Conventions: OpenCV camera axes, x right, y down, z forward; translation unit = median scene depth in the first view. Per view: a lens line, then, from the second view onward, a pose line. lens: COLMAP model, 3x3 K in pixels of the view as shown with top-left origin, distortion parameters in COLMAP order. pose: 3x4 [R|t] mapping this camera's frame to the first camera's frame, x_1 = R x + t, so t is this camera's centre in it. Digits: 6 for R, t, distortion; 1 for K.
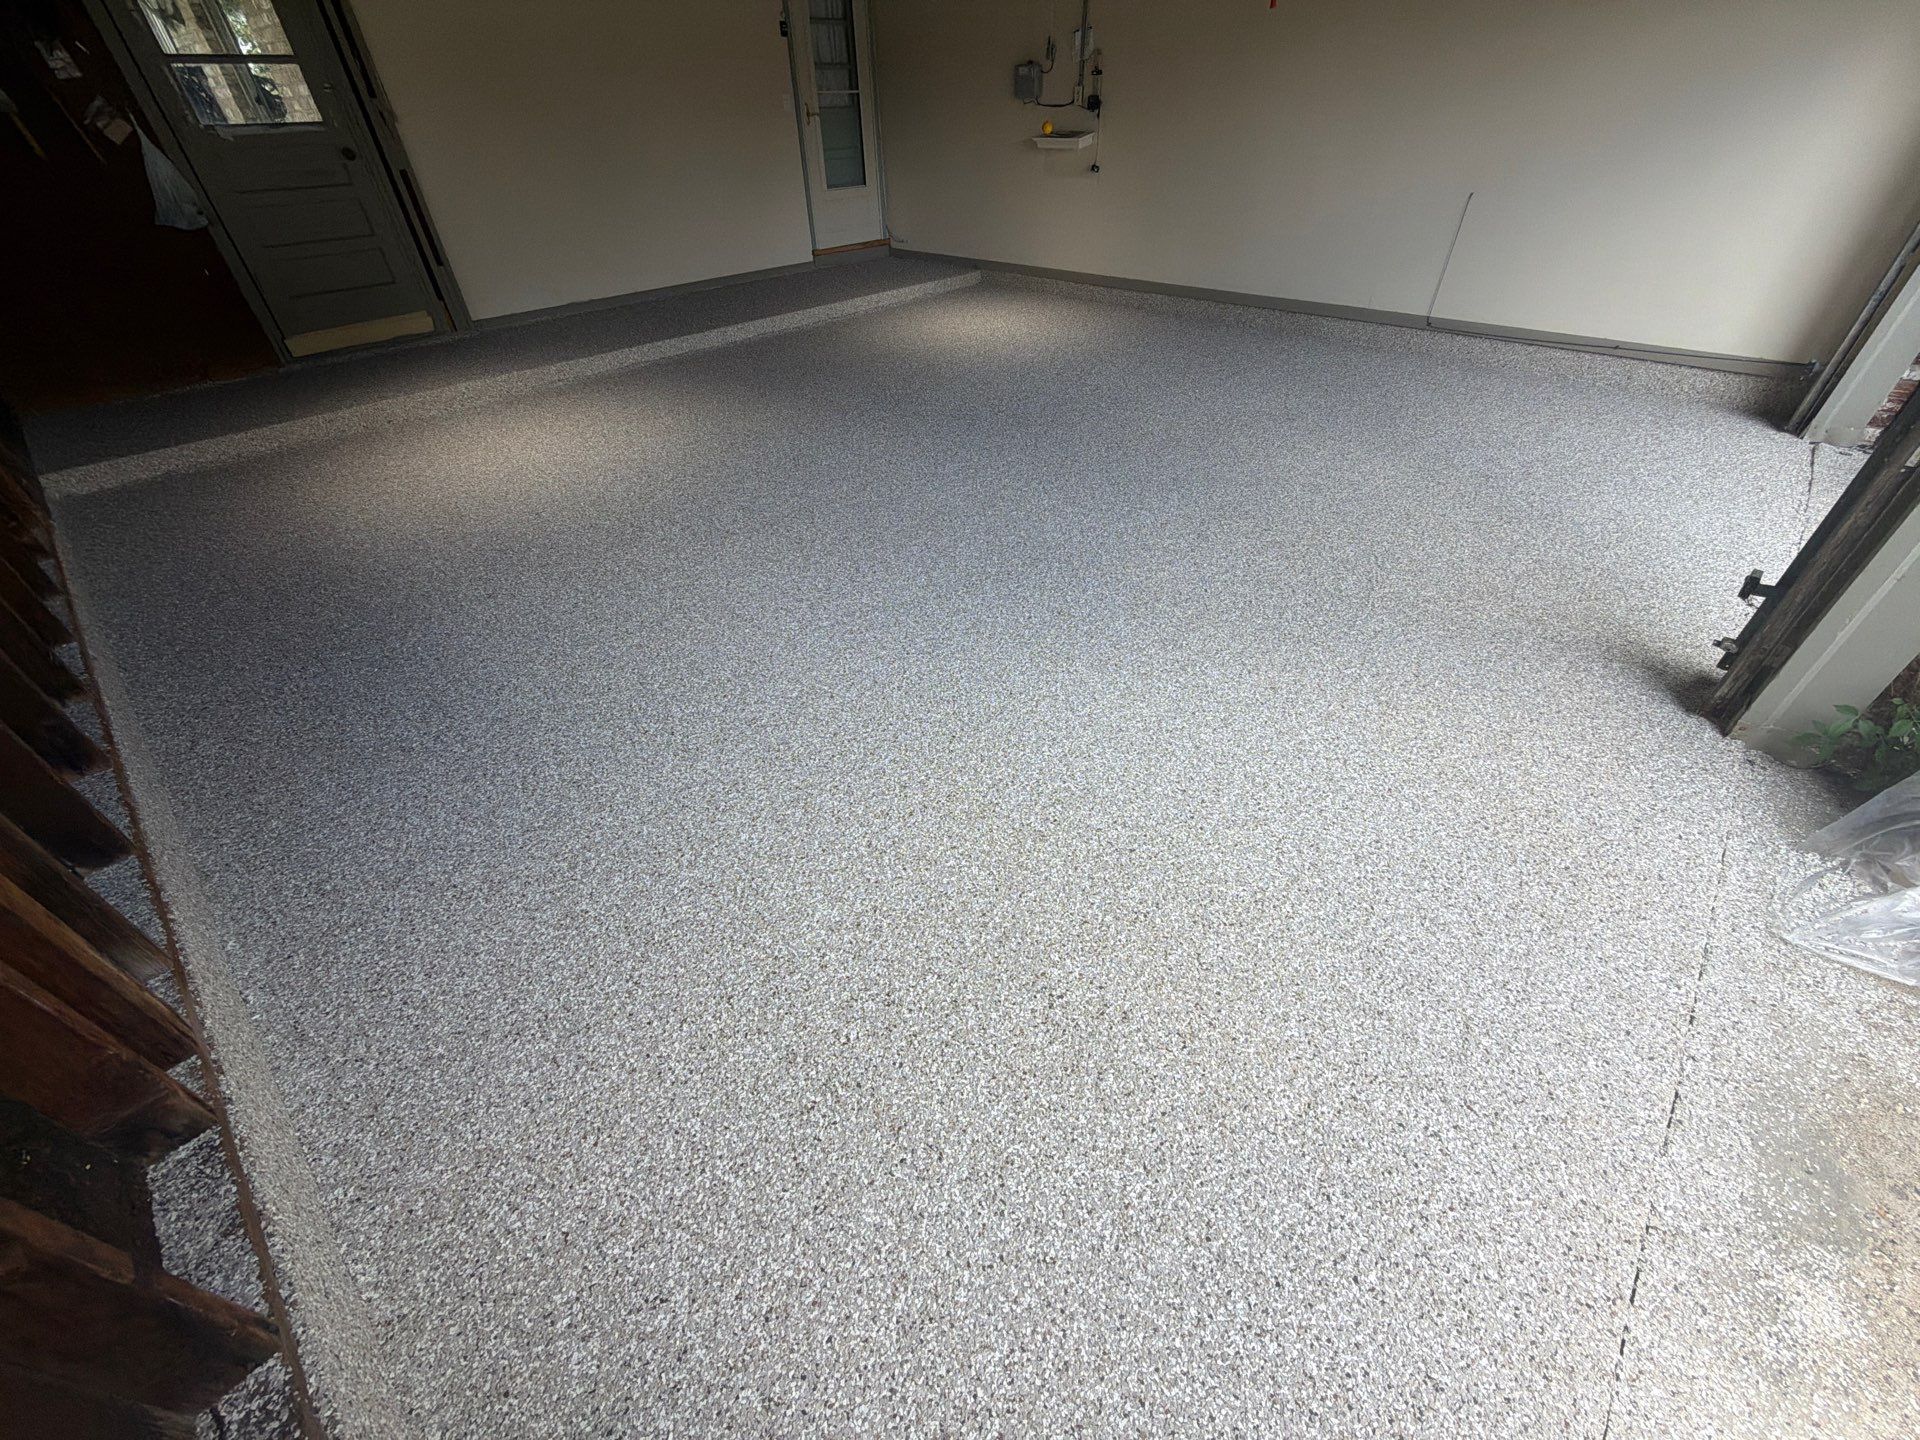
lens RADIAL K [[759.8, 0, 961.1], [0, 759.8, 720.7], [0, 0, 1]] dist [-0.001288, 0.000362]
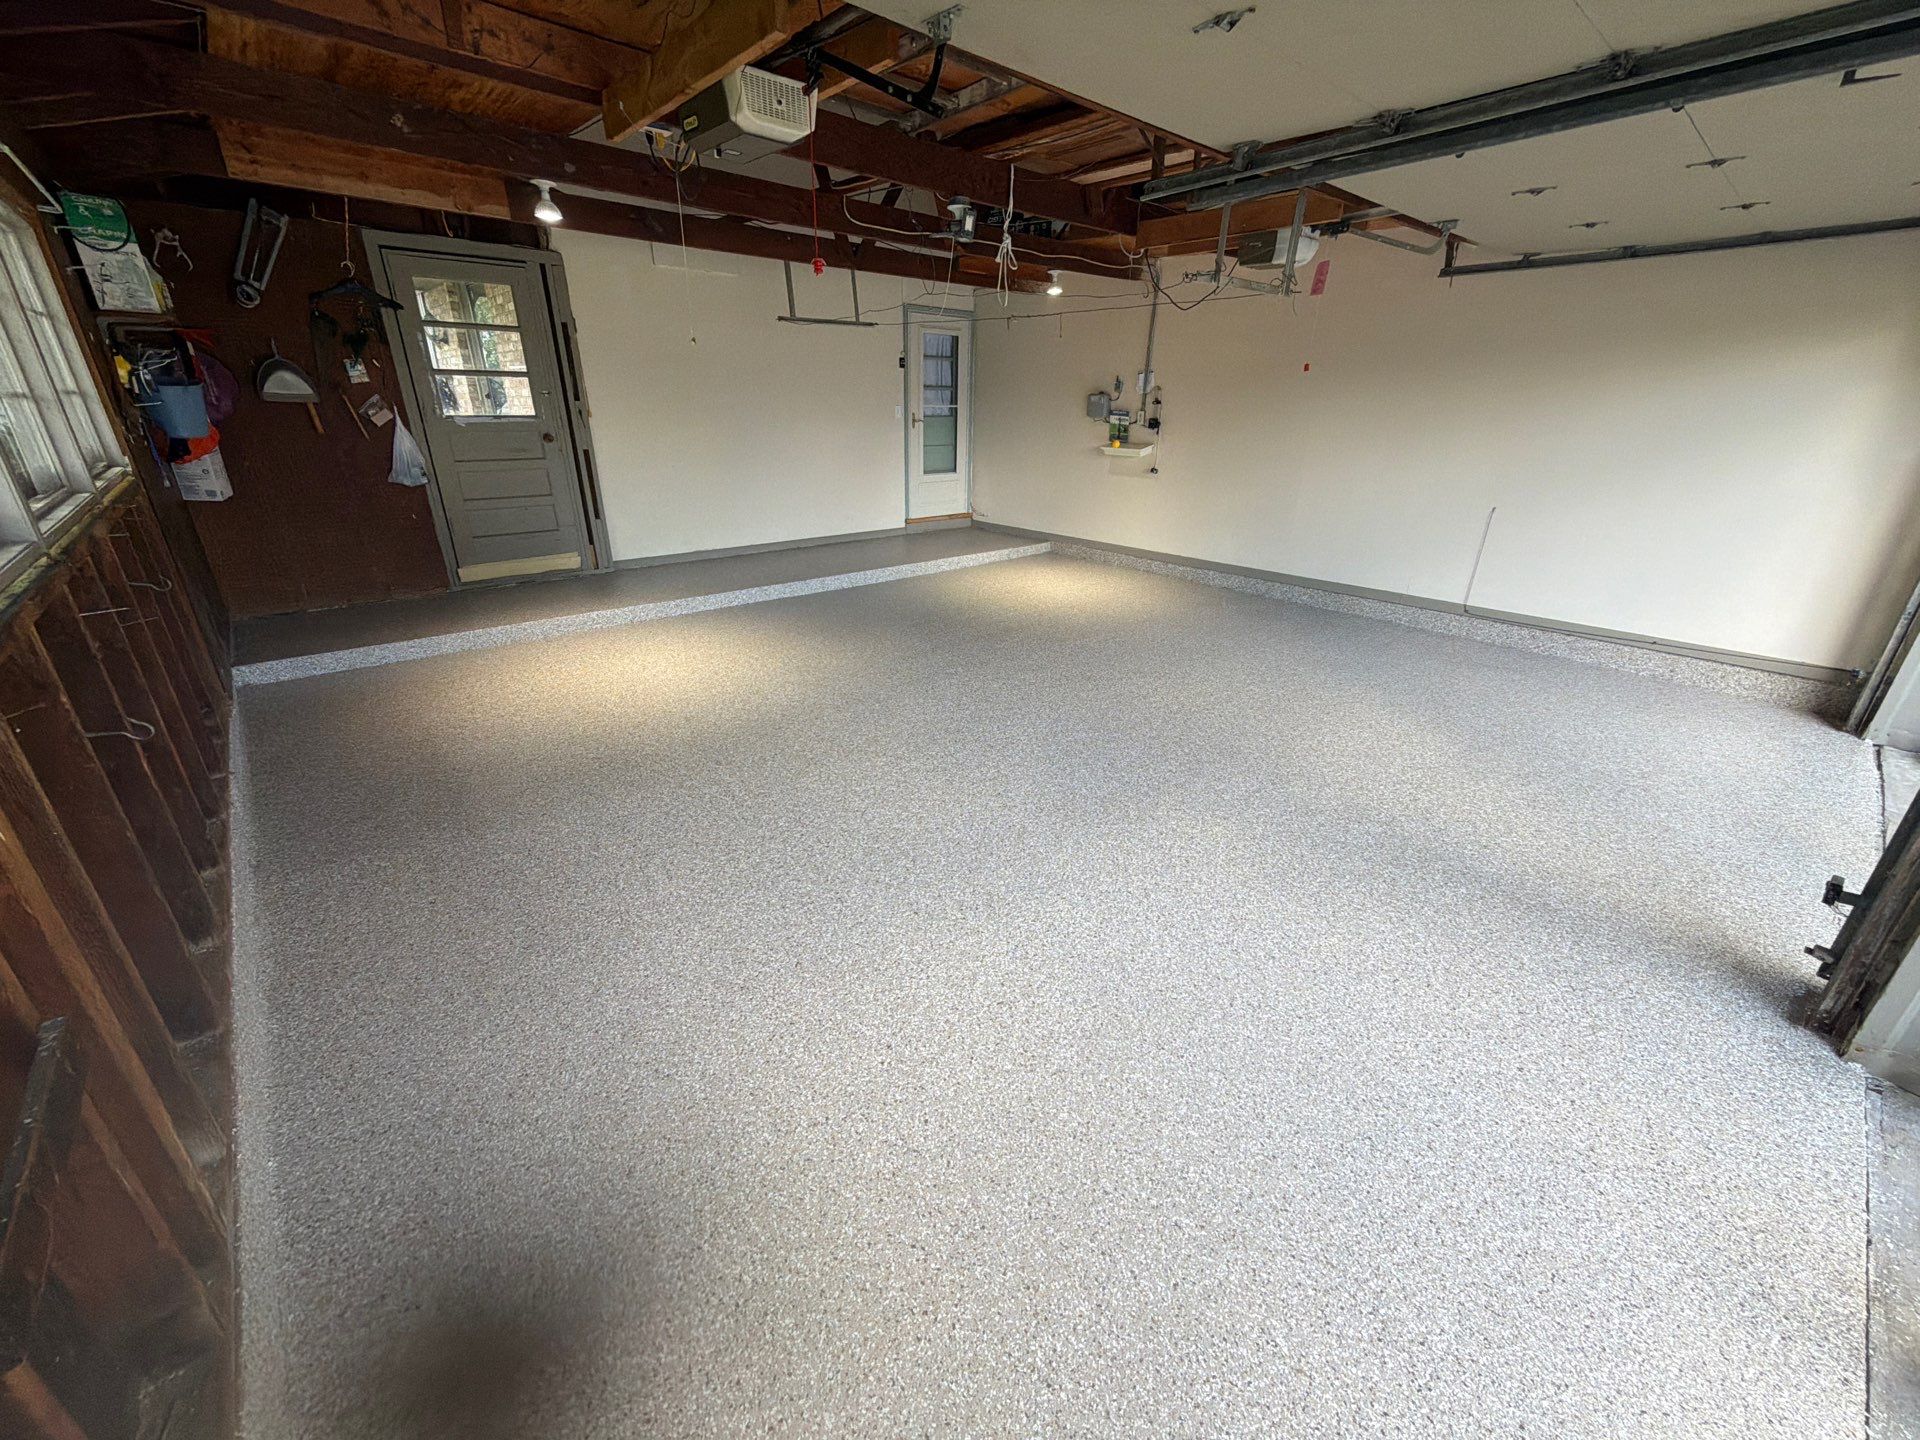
lens RADIAL K [[759.8, 0, 961.1], [0, 759.8, 720.7], [0, 0, 1]] dist [-0.001288, 0.000362]
pose [[0.994964, 0.067577, -0.074024, -0.007296], [-0.085913, 0.955387, -0.282586, -0.007704], [0.051625, 0.287523, 0.956381, -0.023815]]
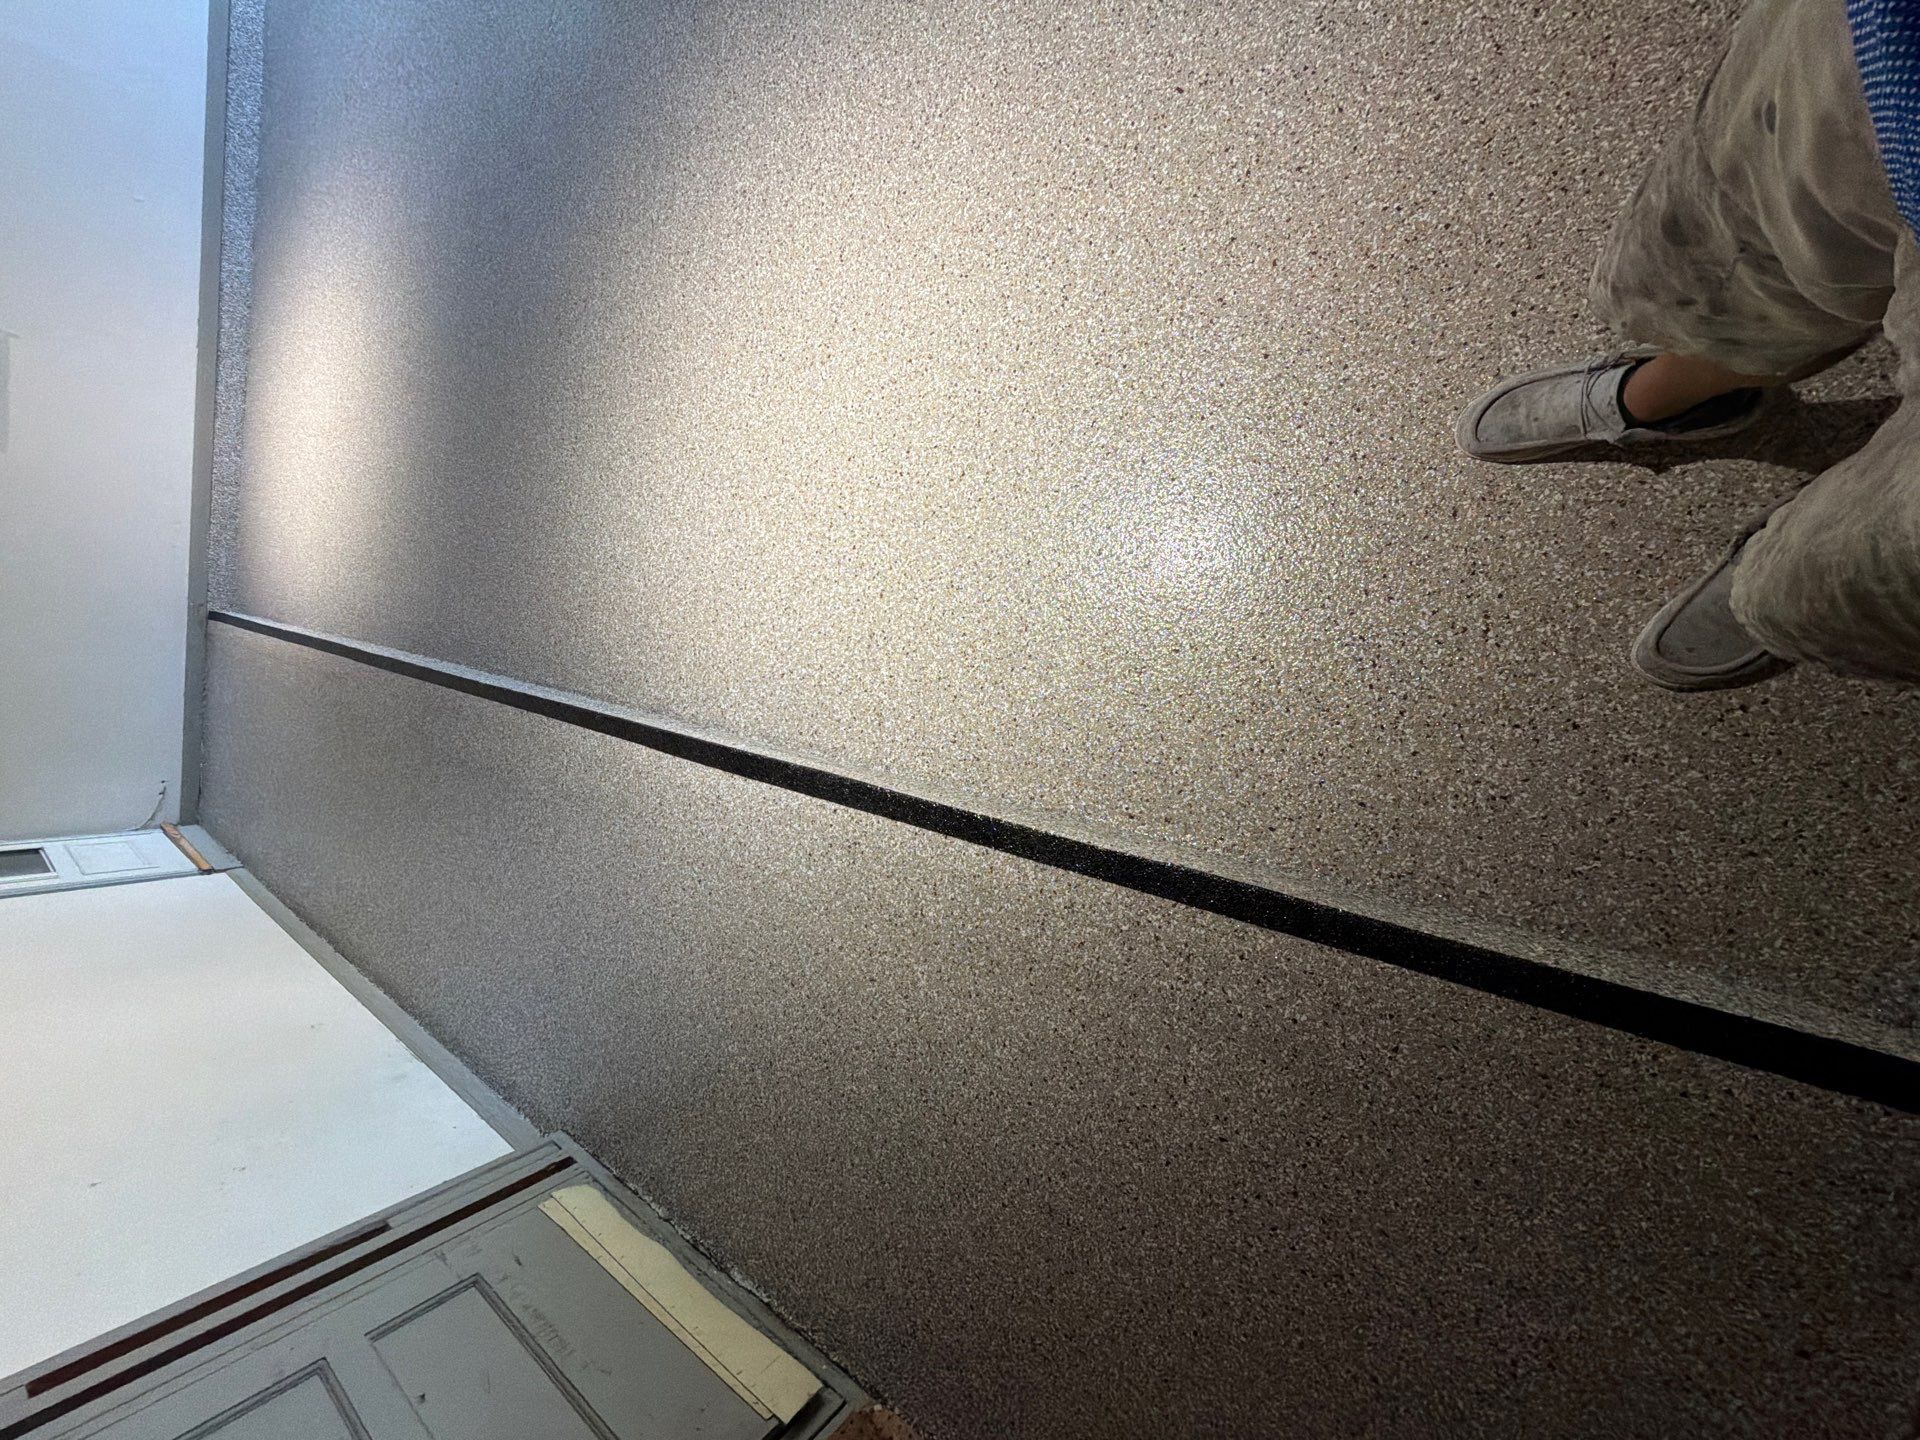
lens RADIAL K [[761.7, 0, 960.0], [0, 761.7, 720.0], [0, 0, 1]] dist [0.000720, -0.000235]
pose [[-0.452278, -0.825480, 0.337680, -0.788308], [0.878118, -0.345900, 0.330549, -0.438848], [-0.156058, 0.446023, 0.881311, 0.597431]]
